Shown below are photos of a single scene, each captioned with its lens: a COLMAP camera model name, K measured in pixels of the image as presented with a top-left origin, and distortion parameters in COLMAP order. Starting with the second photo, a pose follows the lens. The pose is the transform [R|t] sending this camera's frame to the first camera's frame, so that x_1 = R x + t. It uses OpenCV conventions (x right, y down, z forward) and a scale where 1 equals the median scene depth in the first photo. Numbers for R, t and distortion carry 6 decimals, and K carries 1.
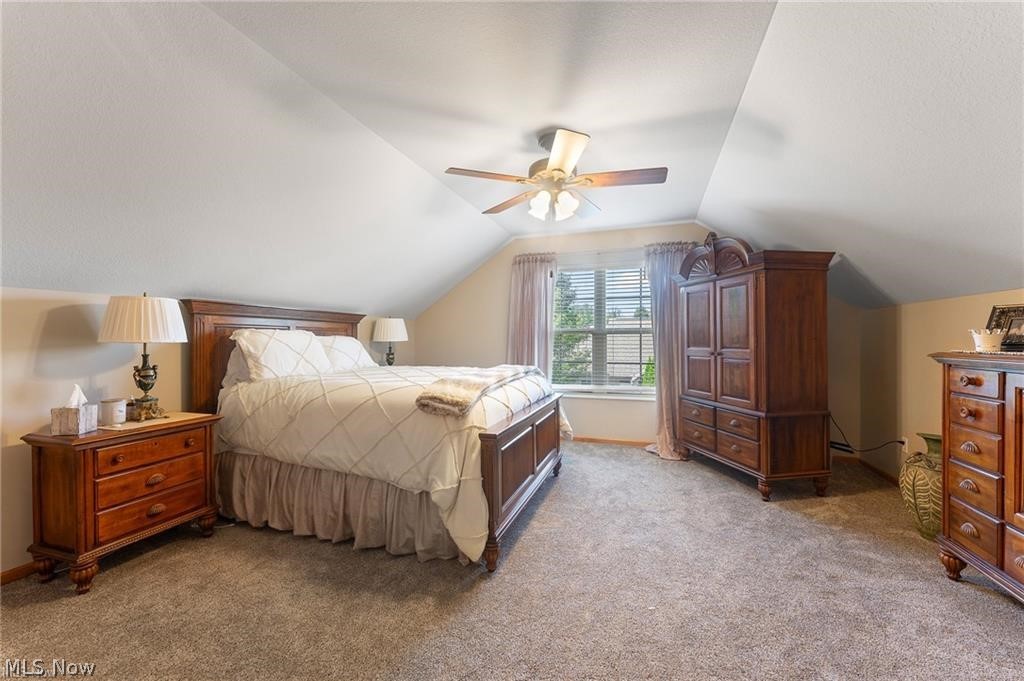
lens RADIAL K [[416.2, 0, 510.1], [0, 416.2, 342.8], [0, 0, 1]] dist [-0.000806, -0.000044]
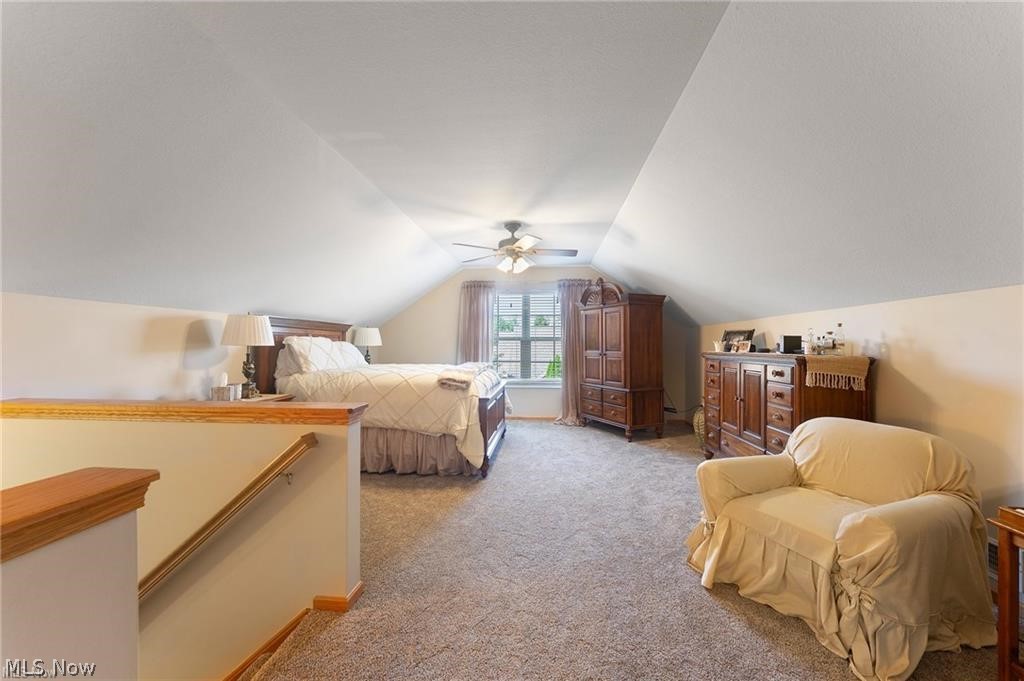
lens RADIAL K [[416.2, 0, 510.1], [0, 416.2, 342.8], [0, 0, 1]] dist [-0.000806, -0.000044]
pose [[0.971584, 0.006595, 0.236602, -0.267377], [-0.003783, 0.999917, -0.012337, 0.003543], [-0.236664, 0.011091, 0.971528, -0.548532]]
